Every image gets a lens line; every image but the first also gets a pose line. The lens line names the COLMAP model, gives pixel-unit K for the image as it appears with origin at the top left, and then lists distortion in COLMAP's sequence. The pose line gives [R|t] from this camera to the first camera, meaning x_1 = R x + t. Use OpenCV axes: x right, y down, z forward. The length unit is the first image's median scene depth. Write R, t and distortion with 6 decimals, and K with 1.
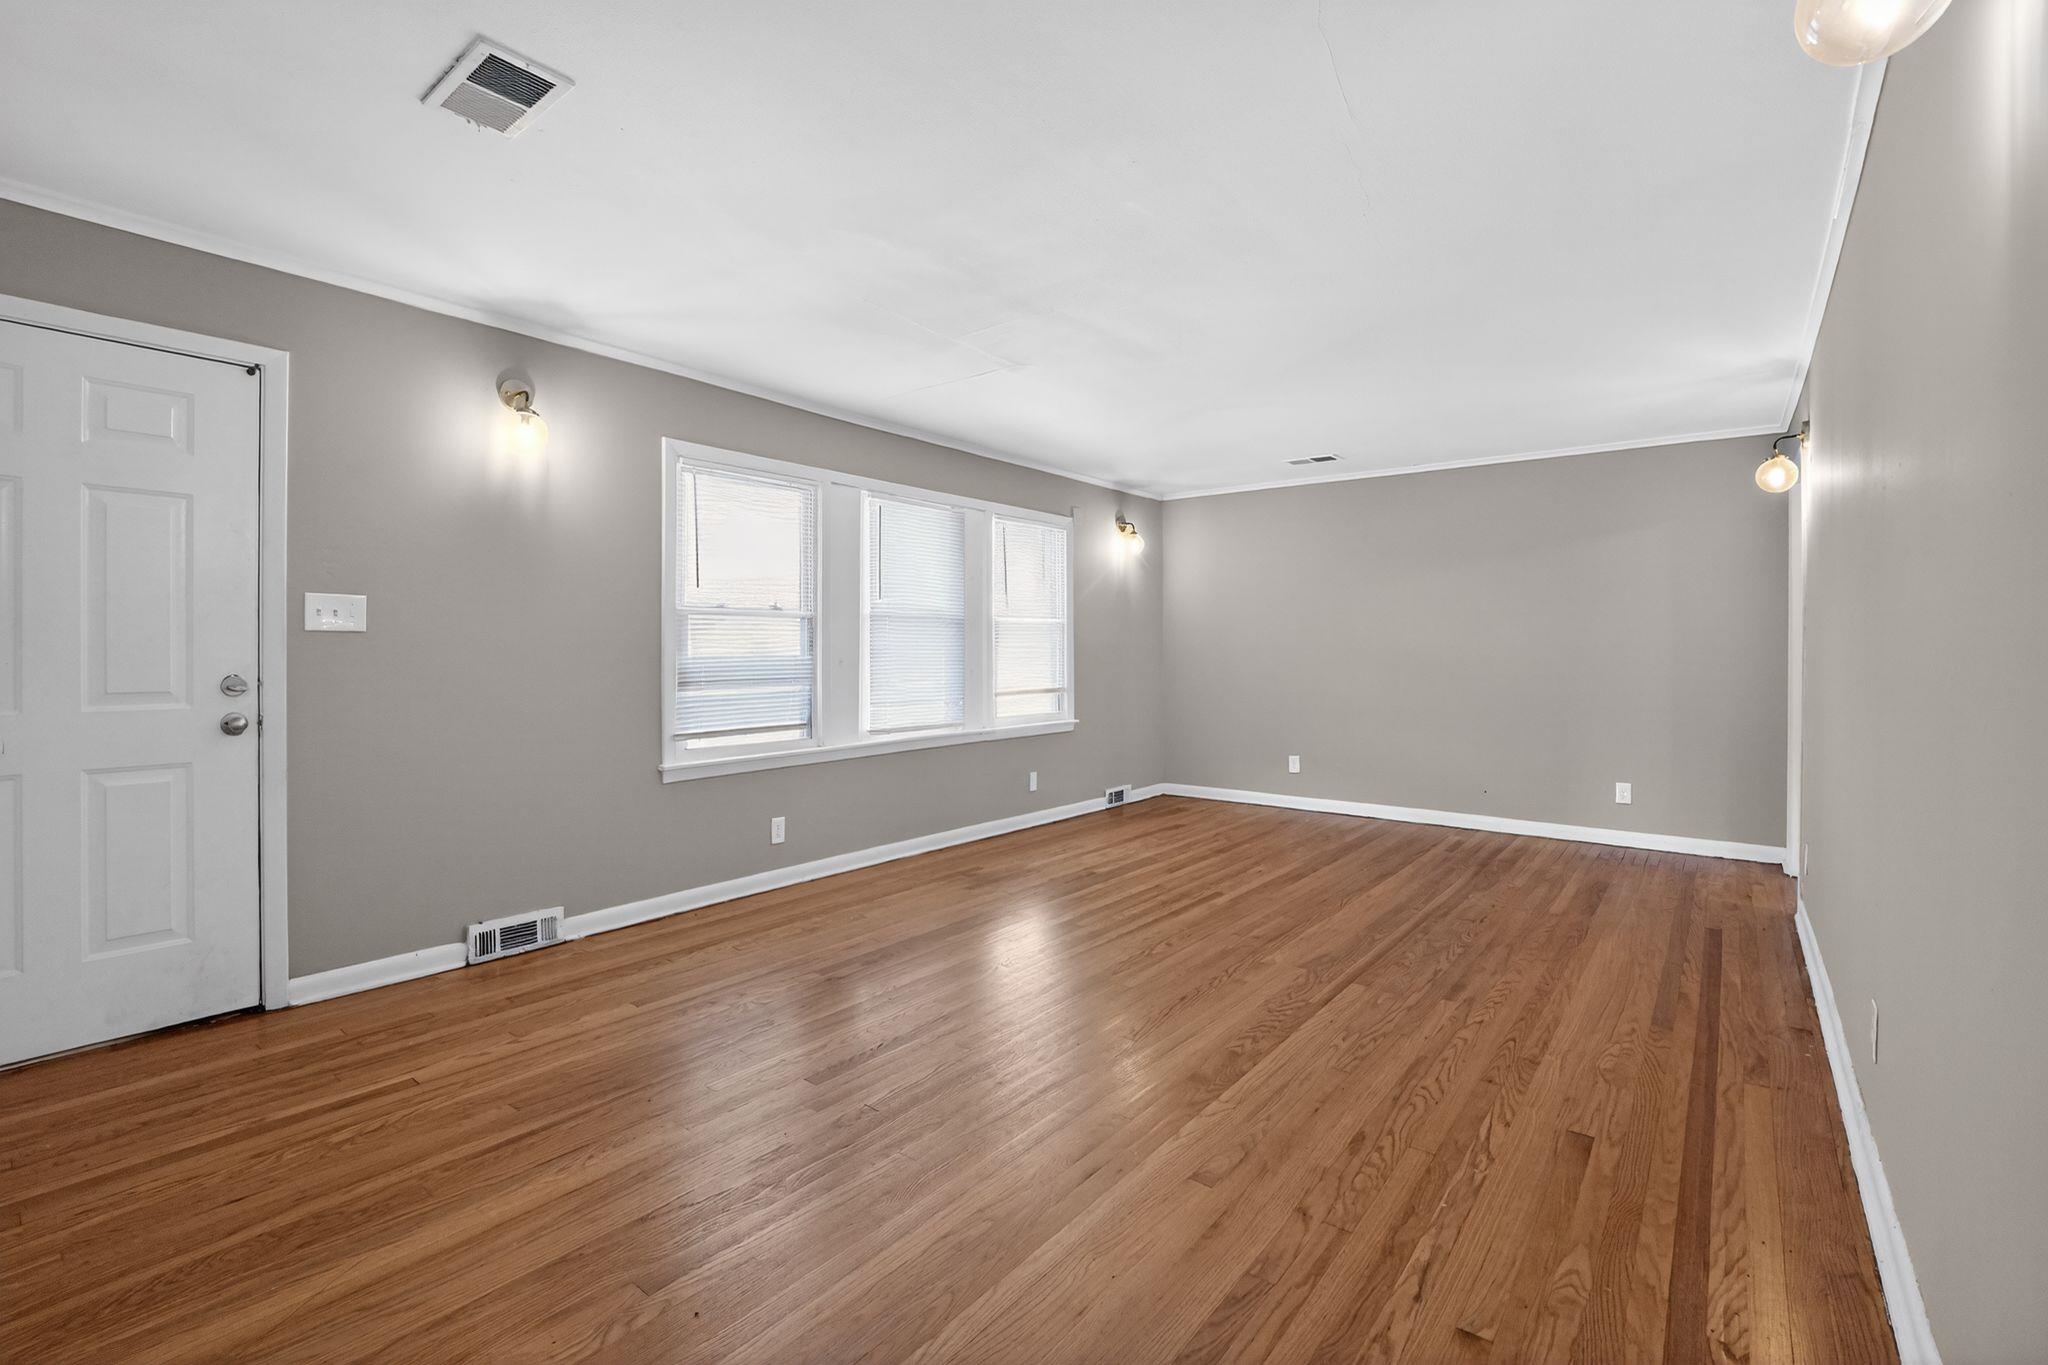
lens RADIAL K [[899.4, 0, 1023.4], [0, 899.4, 658.3], [0, 0, 1]] dist [-0.019226, 0.003293]
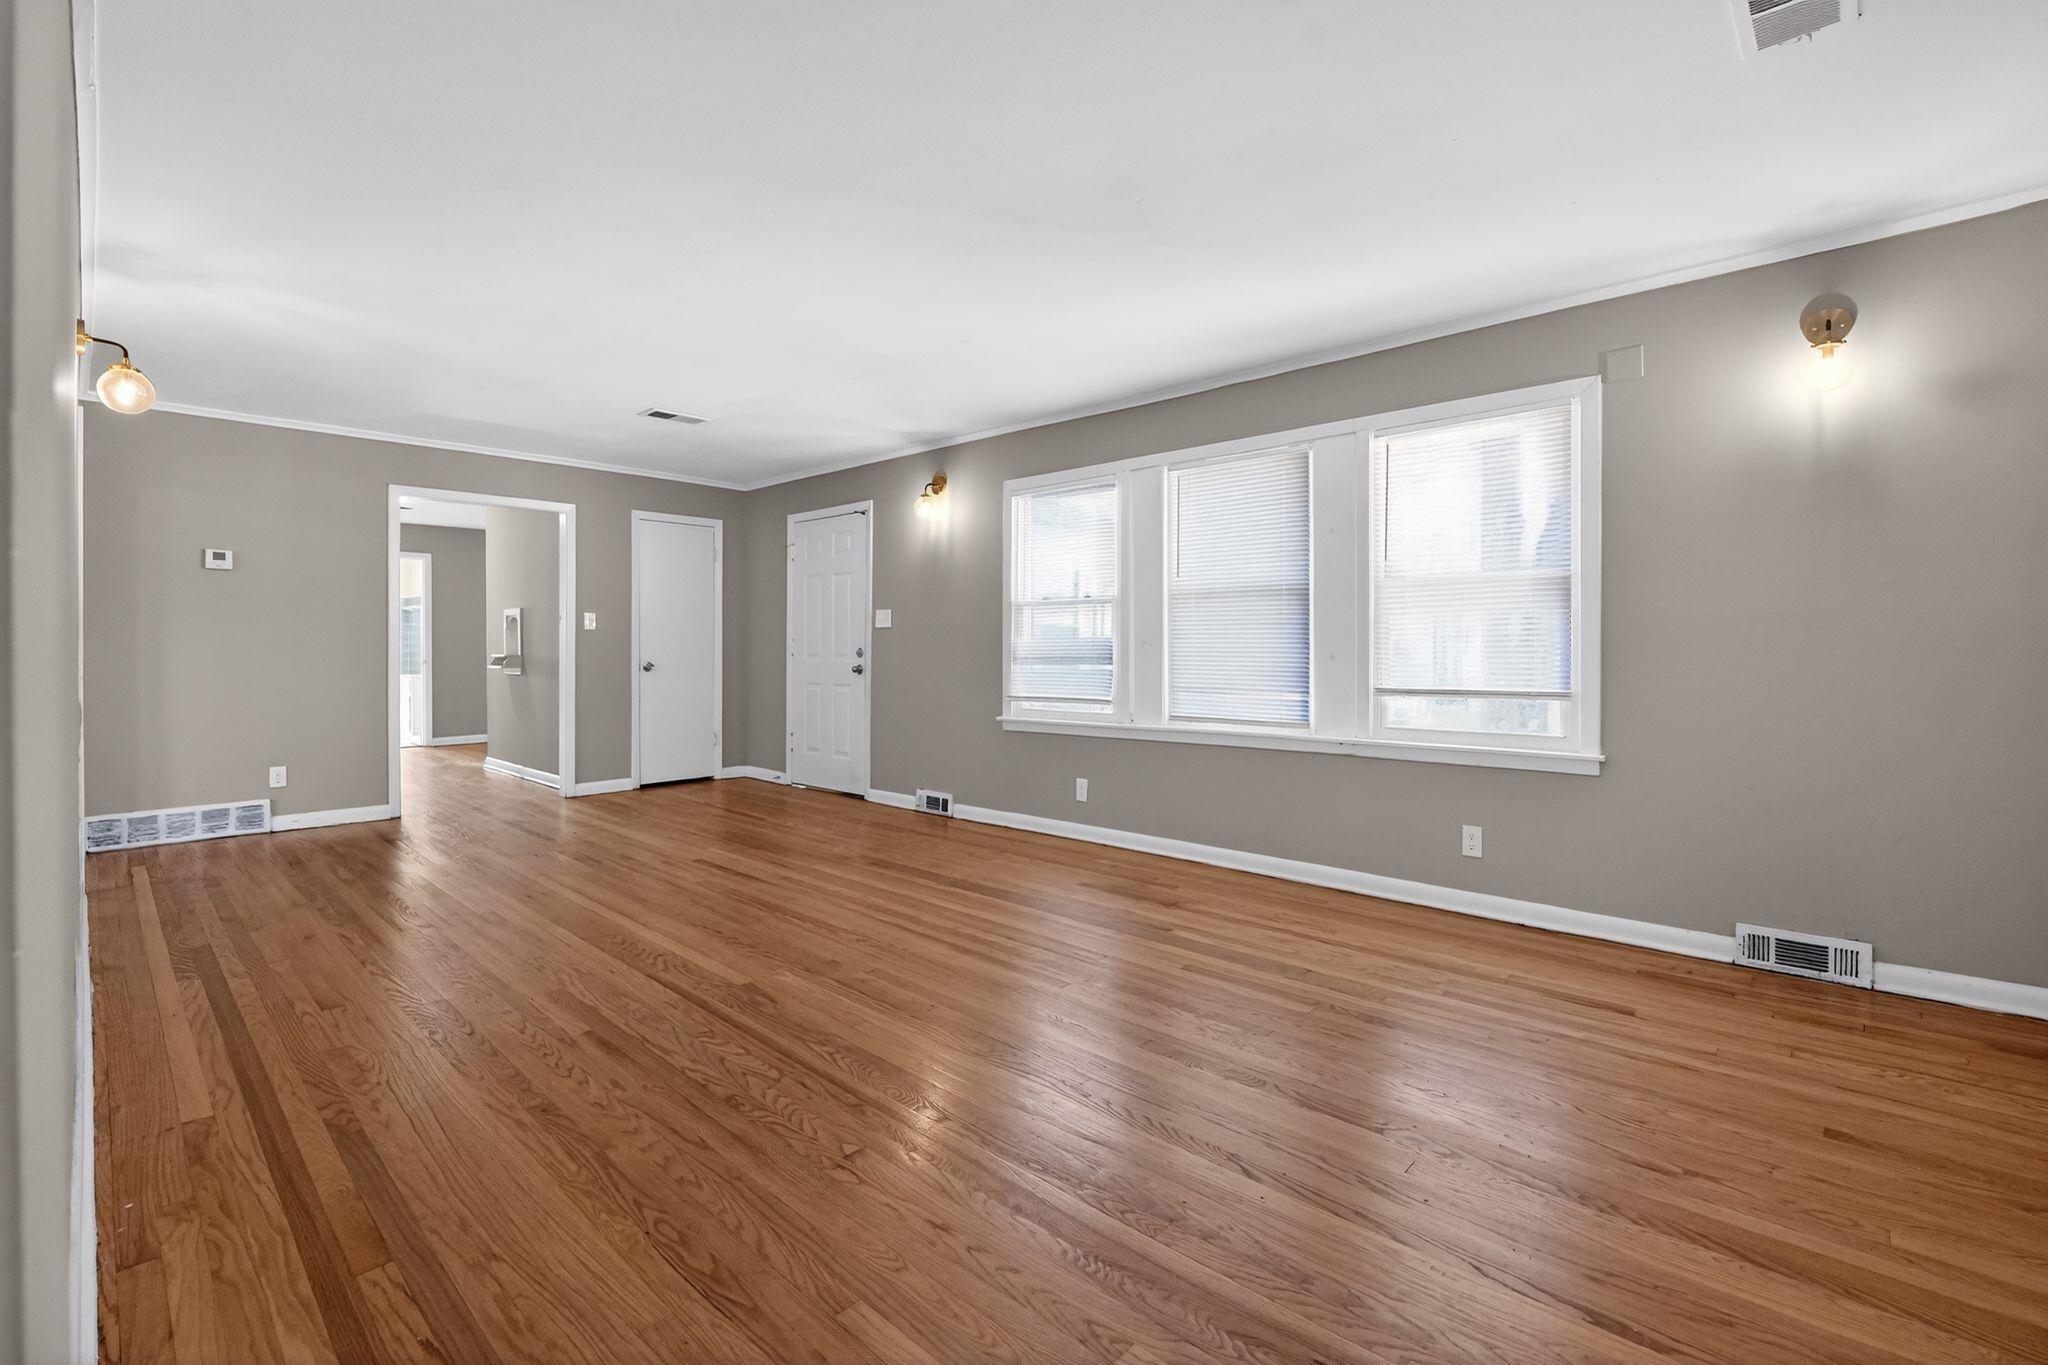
lens RADIAL K [[907.9, 0, 1027.7], [0, 907.9, 645.1], [0, 0, 1]] dist [-0.021814, 0.003479]
pose [[-0.080777, -0.007618, -0.996703, 1.092008], [-0.010360, 0.999923, -0.006803, 0.018268], [0.996678, 0.009777, -0.080850, 1.254475]]
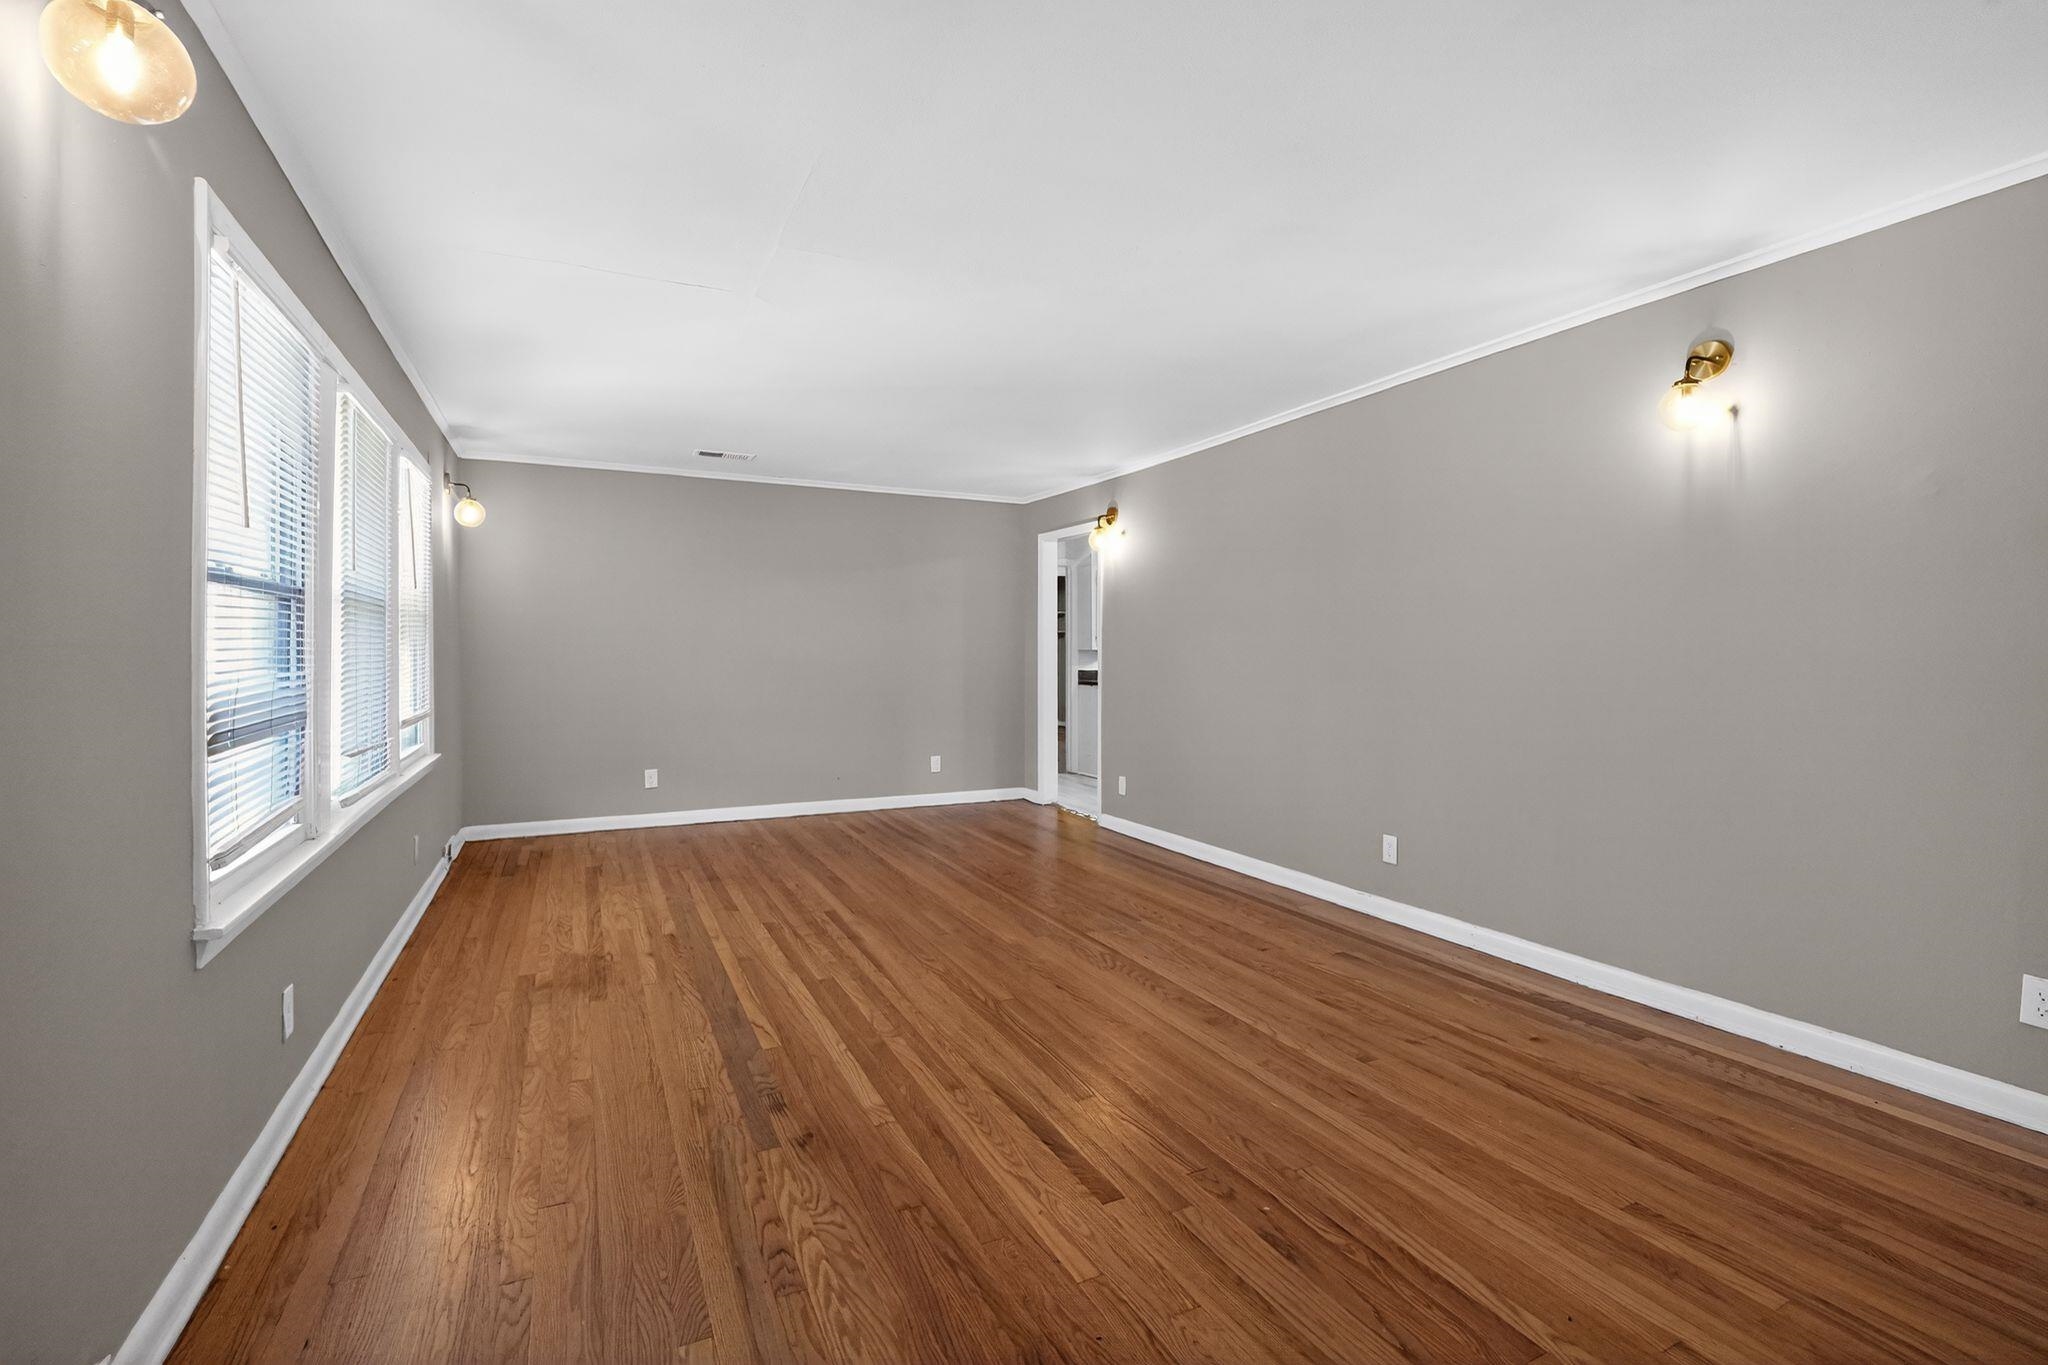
lens RADIAL K [[907.9, 0, 1027.7], [0, 907.9, 645.1], [0, 0, 1]] dist [-0.021814, 0.003479]
pose [[0.427460, 0.005233, 0.904019, -0.678622], [0.007901, 0.999923, -0.009524, -0.010262], [-0.904000, 0.011214, 0.427386, 0.489007]]
